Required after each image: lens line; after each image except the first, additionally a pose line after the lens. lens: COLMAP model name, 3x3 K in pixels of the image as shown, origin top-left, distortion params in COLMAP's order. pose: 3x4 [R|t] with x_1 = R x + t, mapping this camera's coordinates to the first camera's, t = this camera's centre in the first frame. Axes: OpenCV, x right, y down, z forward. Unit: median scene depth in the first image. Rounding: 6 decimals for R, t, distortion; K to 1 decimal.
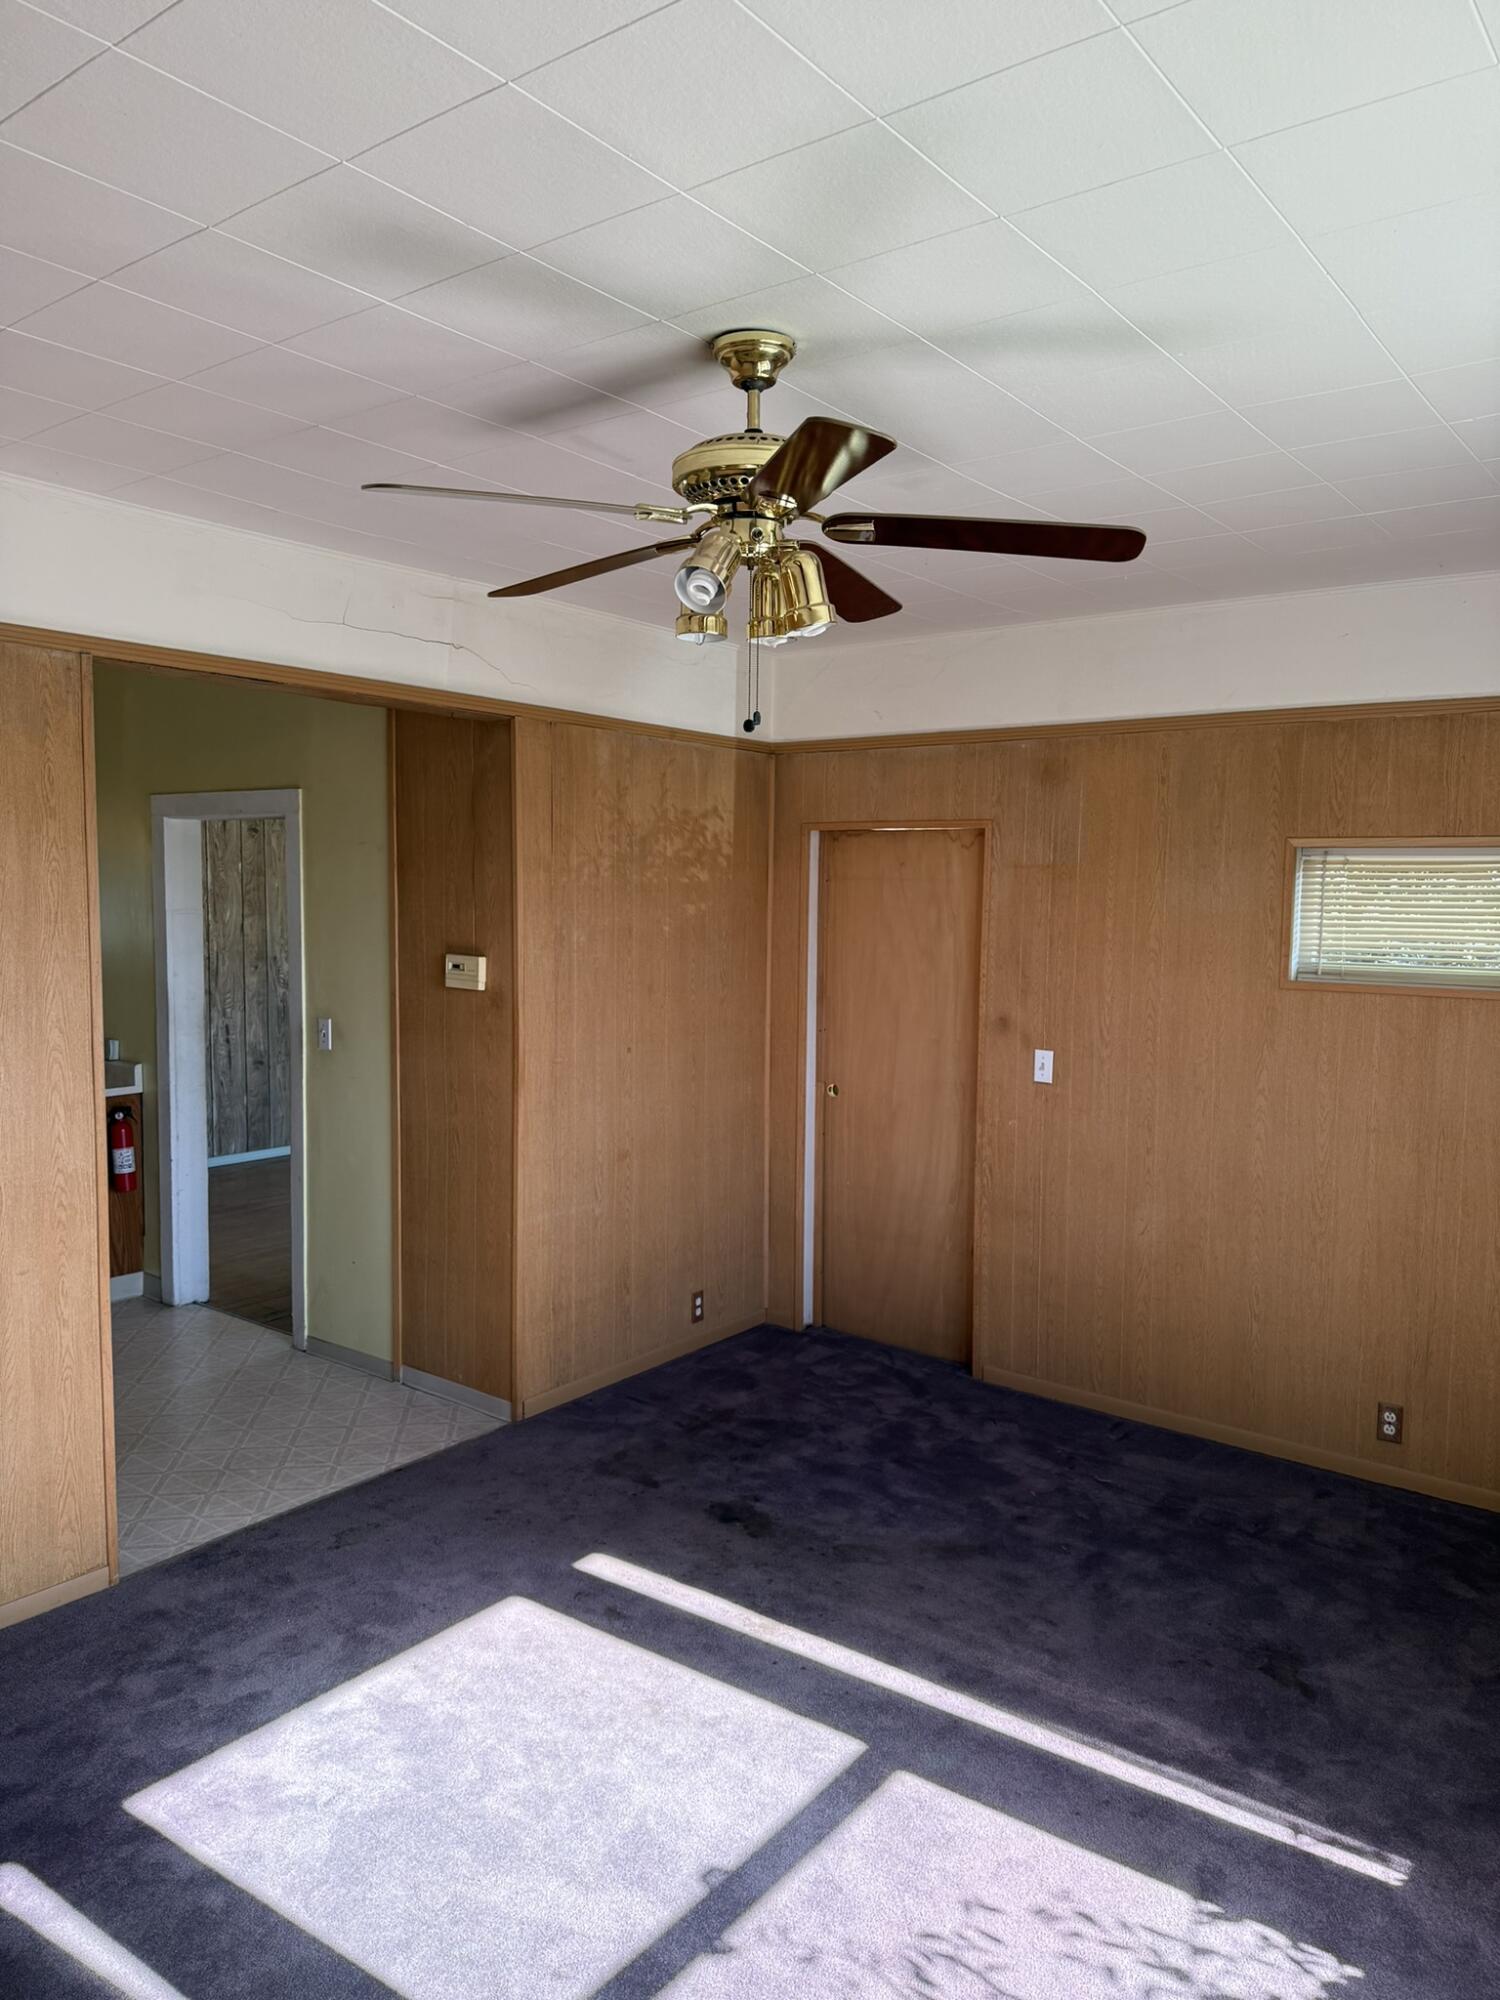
lens RADIAL K [[1403.4, 0, 748.0], [0, 1403.4, 1006.8], [0, 0, 1]] dist [0.006099, -0.016314]
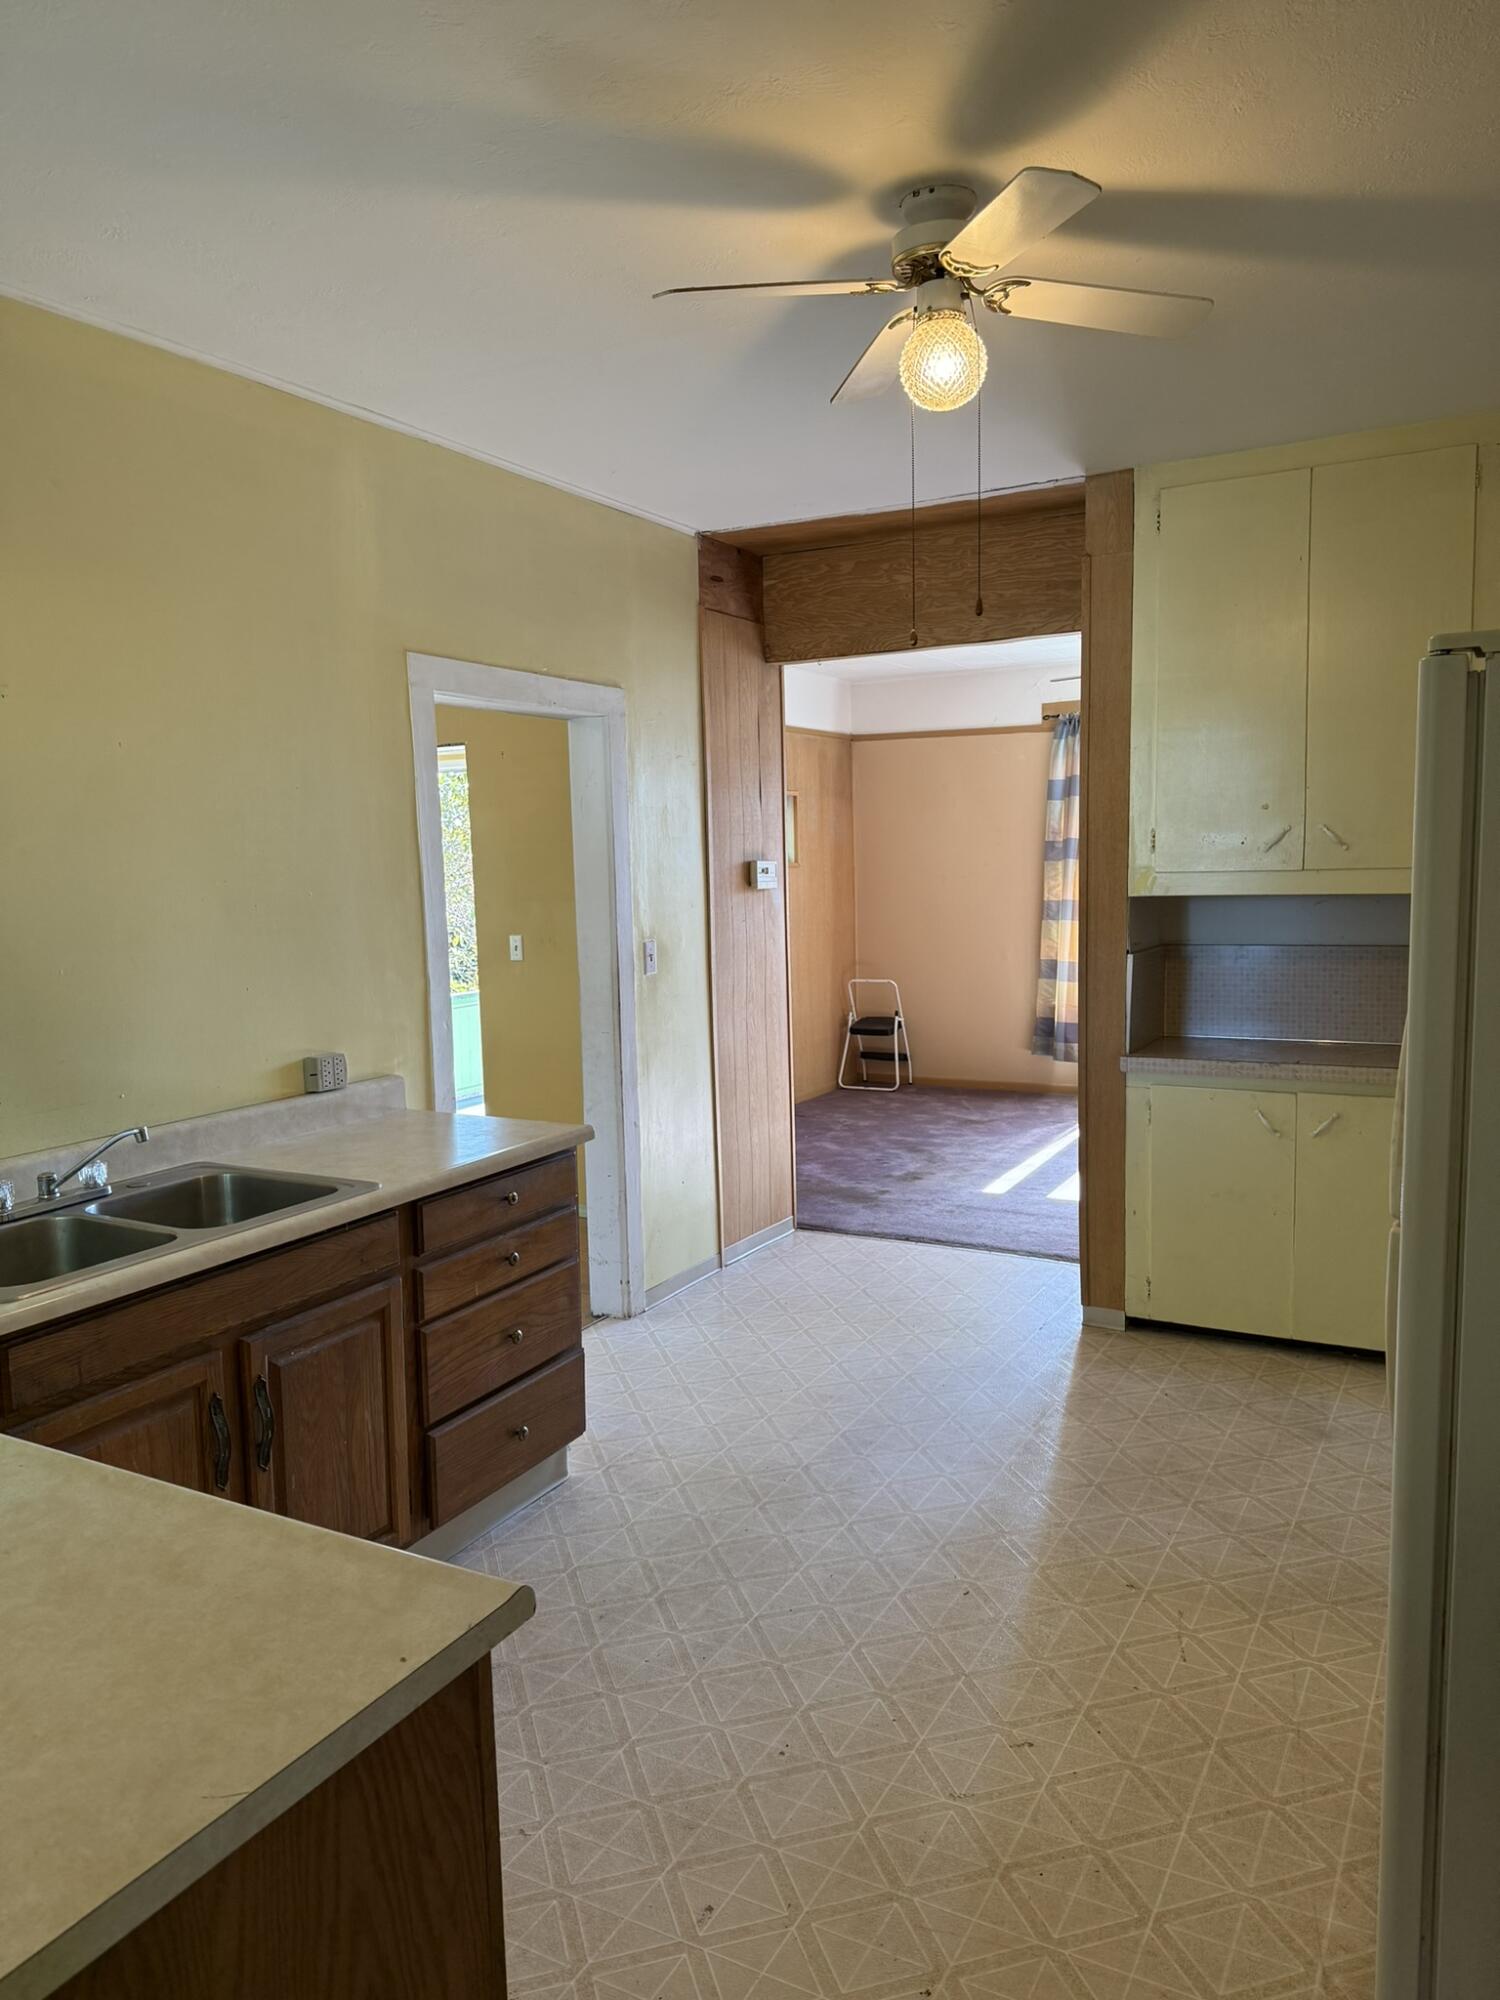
lens RADIAL K [[1403.4, 0, 748.0], [0, 1403.4, 1006.8], [0, 0, 1]] dist [0.006099, -0.016314]
pose [[-0.146056, -0.125559, 0.981276, -1.464114], [0.098936, 0.985086, 0.140773, -0.087707], [-0.984317, 0.117644, -0.131456, 1.263814]]
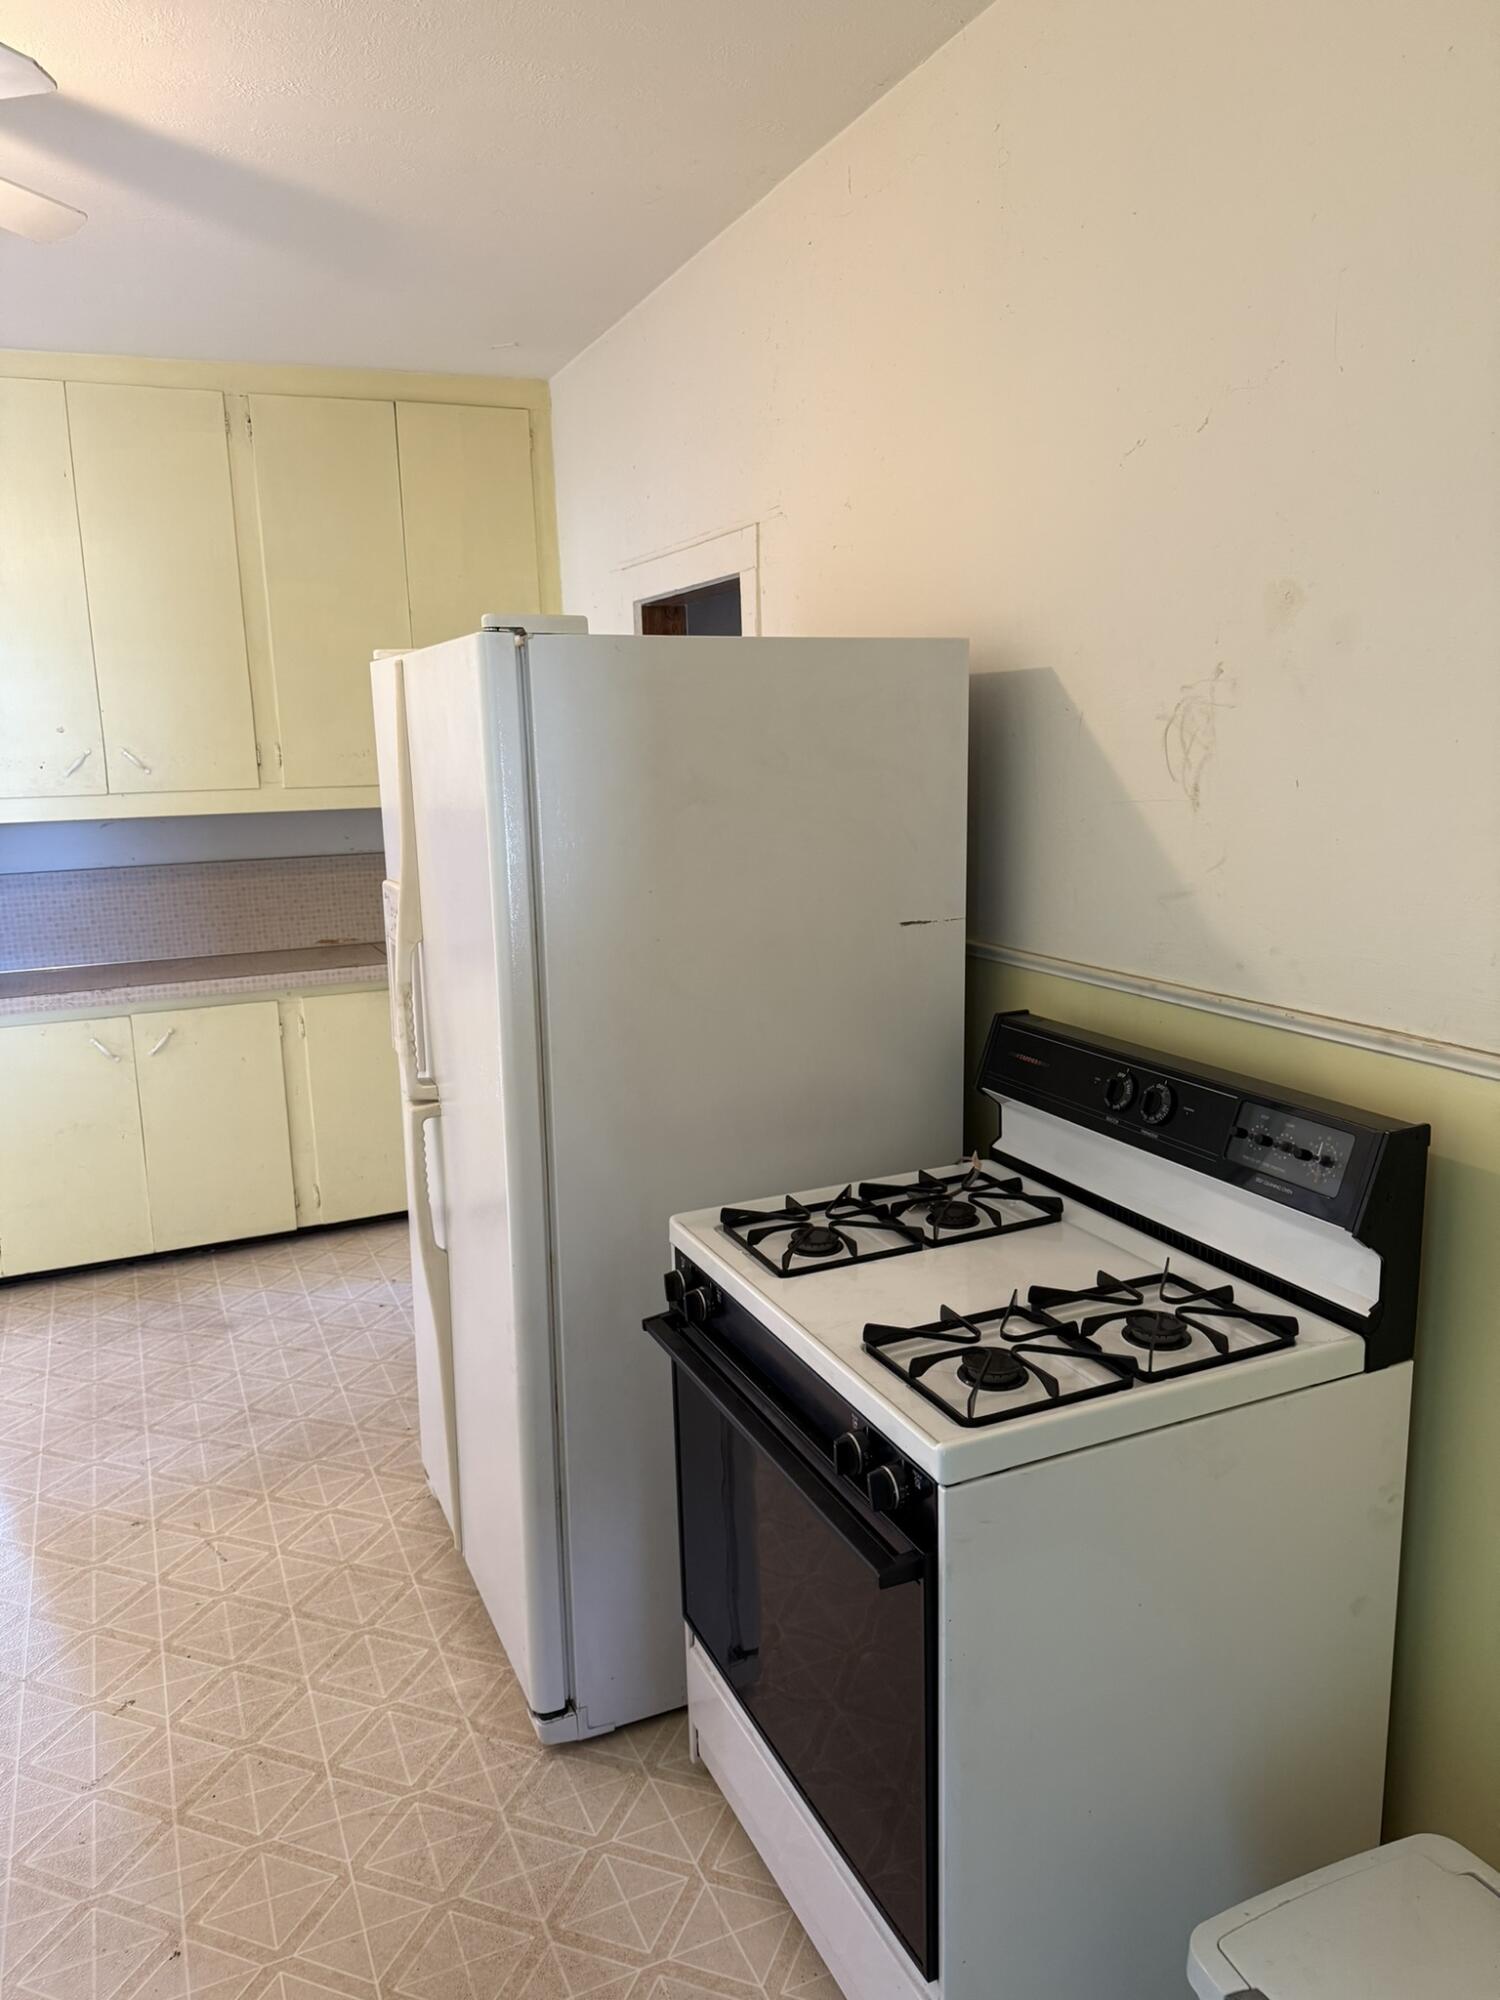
lens RADIAL K [[1403.4, 0, 748.0], [0, 1403.4, 1006.8], [0, 0, 1]] dist [0.006099, -0.016314]
pose [[-0.881612, -0.095214, 0.462271, -1.393040], [0.038981, 0.961405, 0.272363, -0.119795], [-0.470362, 0.258138, -0.843874, 1.438944]]
